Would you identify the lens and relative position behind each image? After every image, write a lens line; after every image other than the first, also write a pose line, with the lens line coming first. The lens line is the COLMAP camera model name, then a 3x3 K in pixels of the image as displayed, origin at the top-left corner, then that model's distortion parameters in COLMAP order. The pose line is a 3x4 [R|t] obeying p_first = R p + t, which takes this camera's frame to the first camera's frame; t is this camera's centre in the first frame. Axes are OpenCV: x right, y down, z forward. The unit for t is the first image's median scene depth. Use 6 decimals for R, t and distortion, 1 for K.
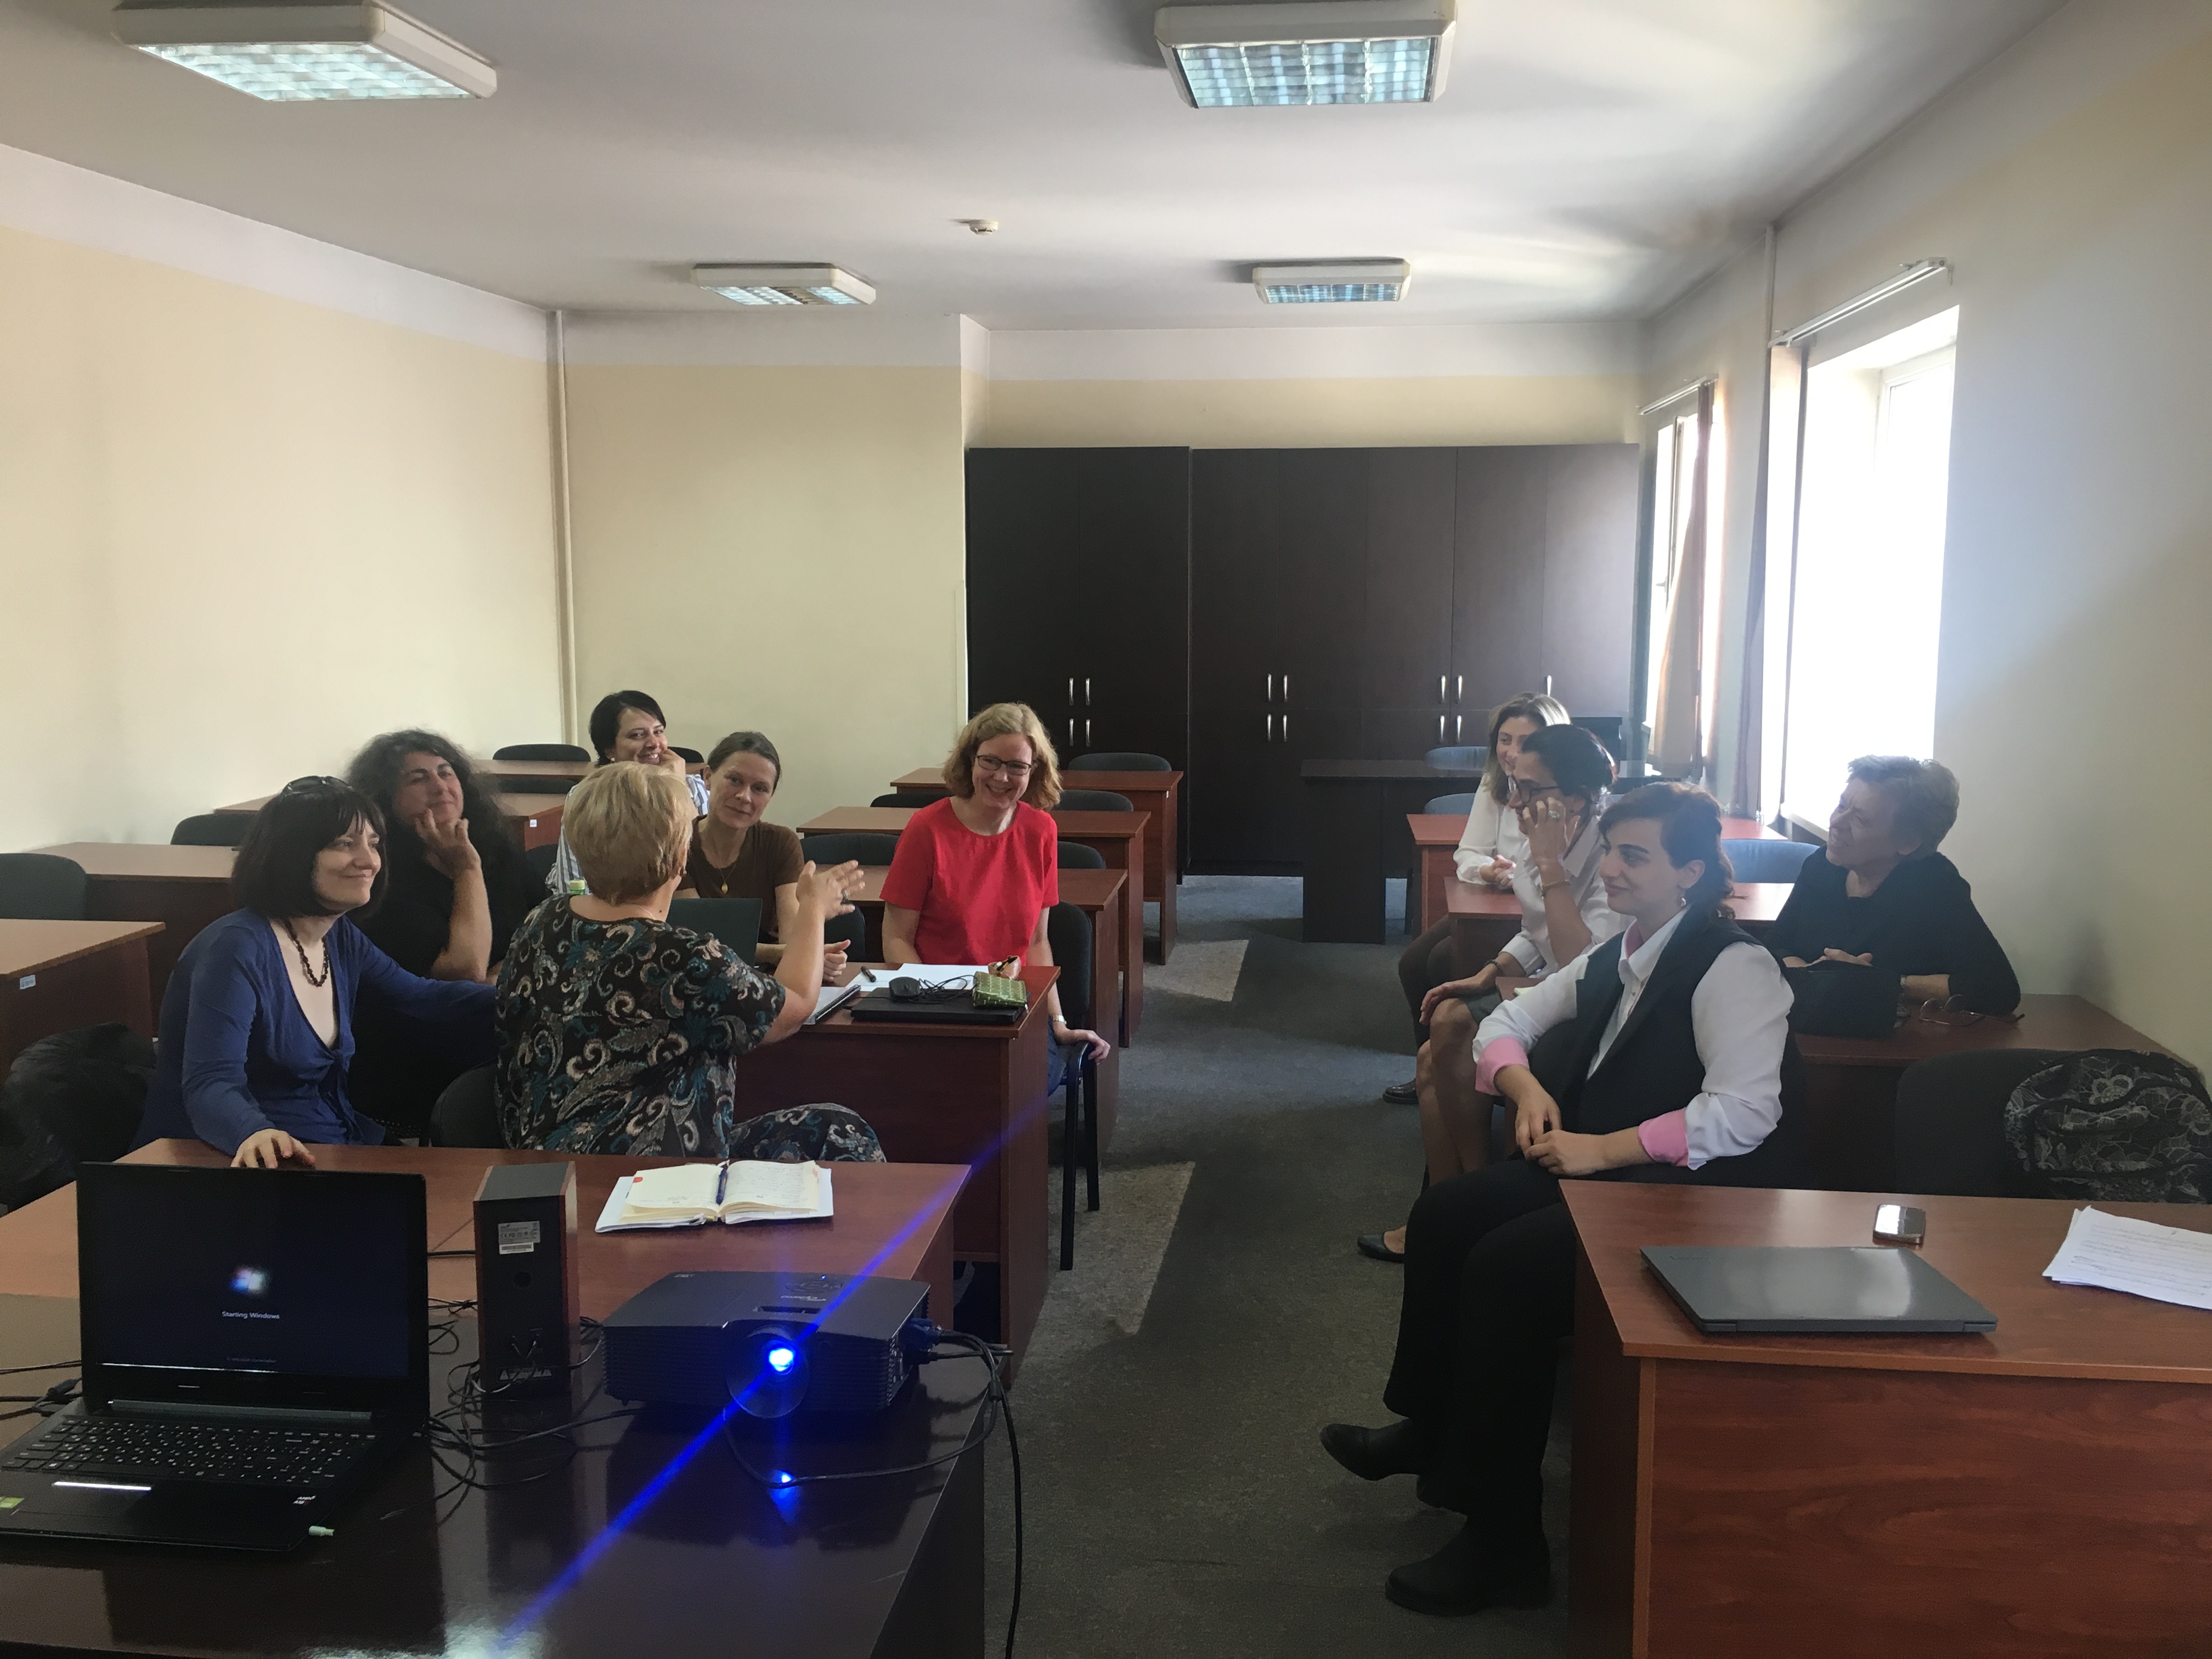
lens RADIAL K [[1912.6, 0, 1106.0], [0, 1912.6, 829.5], [0, 0, 1]] dist [-0.008056, -0.014800]
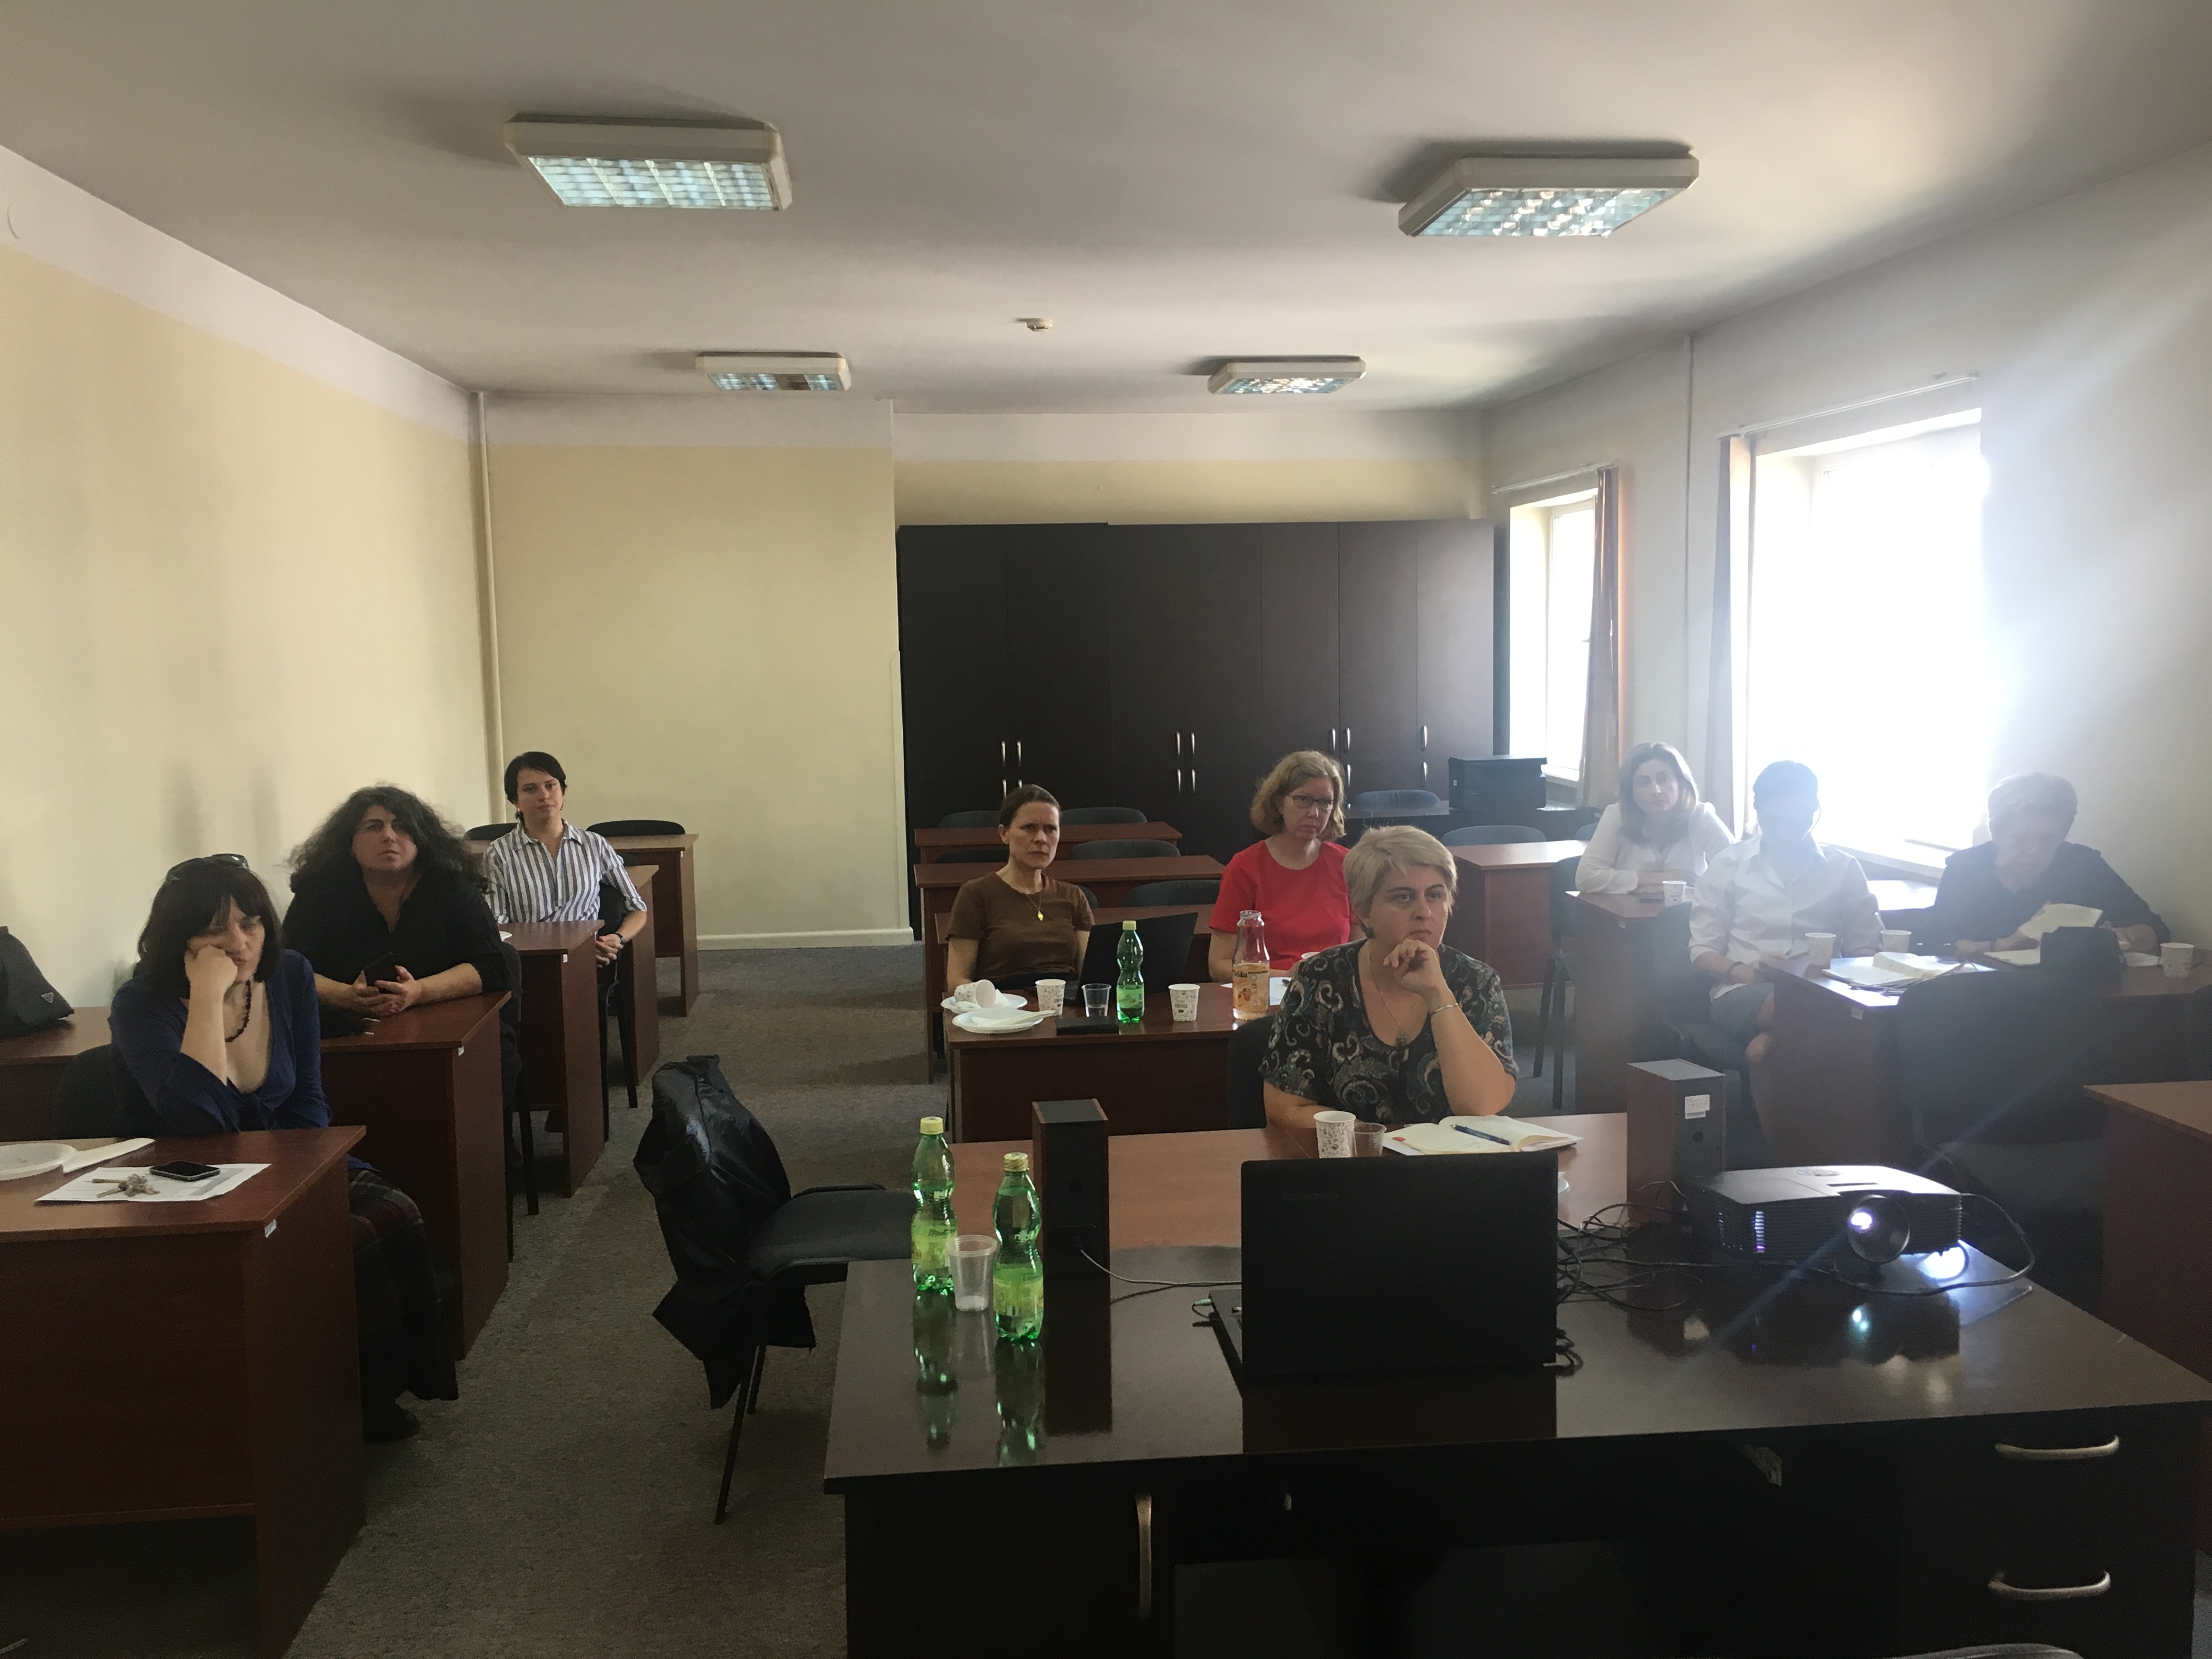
lens RADIAL K [[1912.6, 0, 1106.0], [0, 1912.6, 829.5], [0, 0, 1]] dist [-0.008056, -0.014800]
pose [[0.973790, -0.041338, 0.223663, -0.230443], [0.049340, 0.998322, -0.030304, 0.005033], [-0.222035, 0.040545, 0.974195, -0.046096]]
